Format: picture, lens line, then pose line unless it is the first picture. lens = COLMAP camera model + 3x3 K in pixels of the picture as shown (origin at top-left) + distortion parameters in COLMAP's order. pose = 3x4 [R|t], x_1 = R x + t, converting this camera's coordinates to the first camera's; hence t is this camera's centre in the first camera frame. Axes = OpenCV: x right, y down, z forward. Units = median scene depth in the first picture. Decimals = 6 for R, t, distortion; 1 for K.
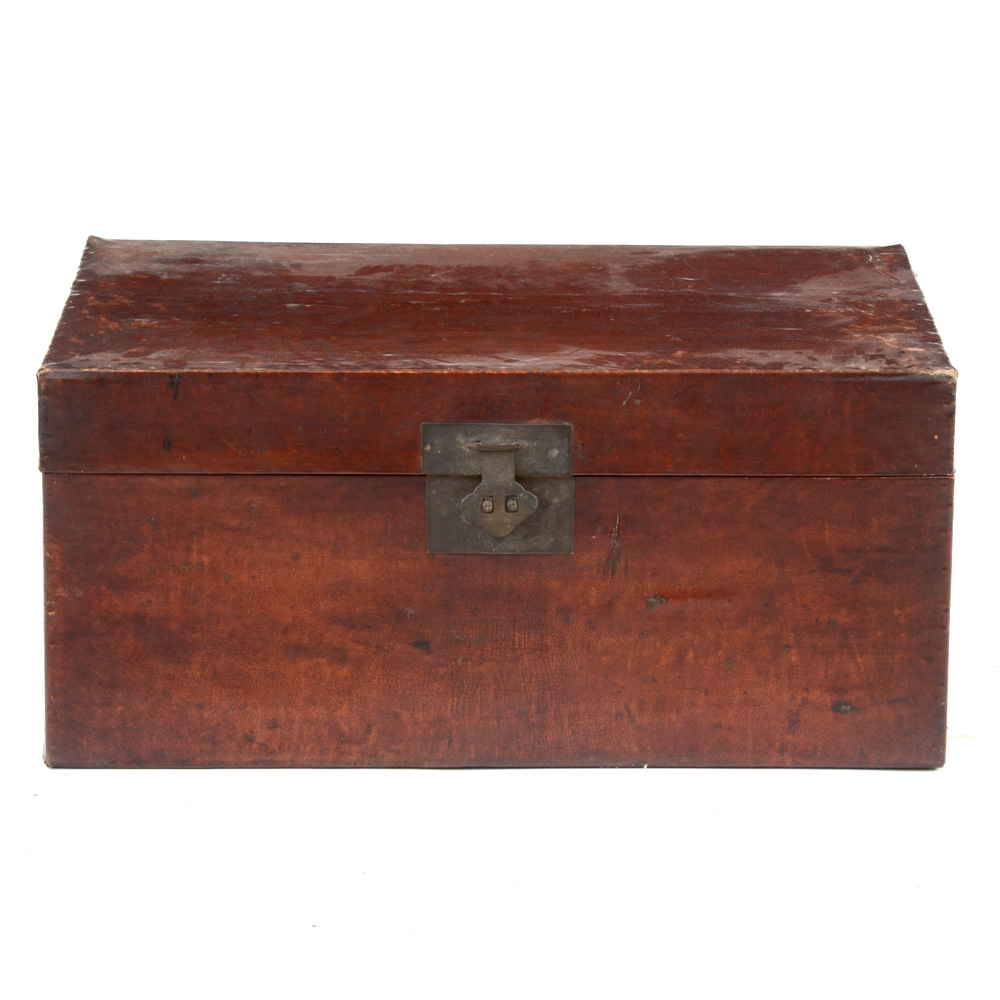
lens RADIAL K [[3592.8, 0, 500.6], [0, 3592.8, 499.7], [0, 0, 1]] dist [-0.018297, 0.000000]
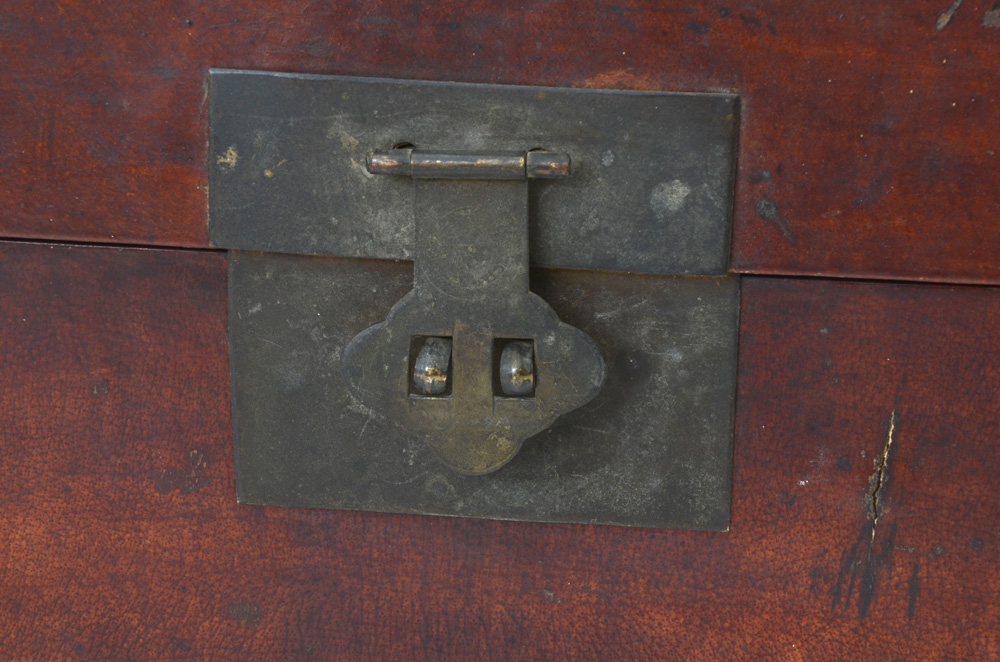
lens RADIAL K [[3028.7, 0, 490.5], [0, 3028.7, 331.2], [0, 0, 1]] dist [0.838776, 0.000000]
pose [[0.994974, 0.048947, -0.087359, 0.021992], [-0.039733, 0.993756, 0.104257, -0.026689], [0.091917, -0.100262, 0.990706, 0.757801]]
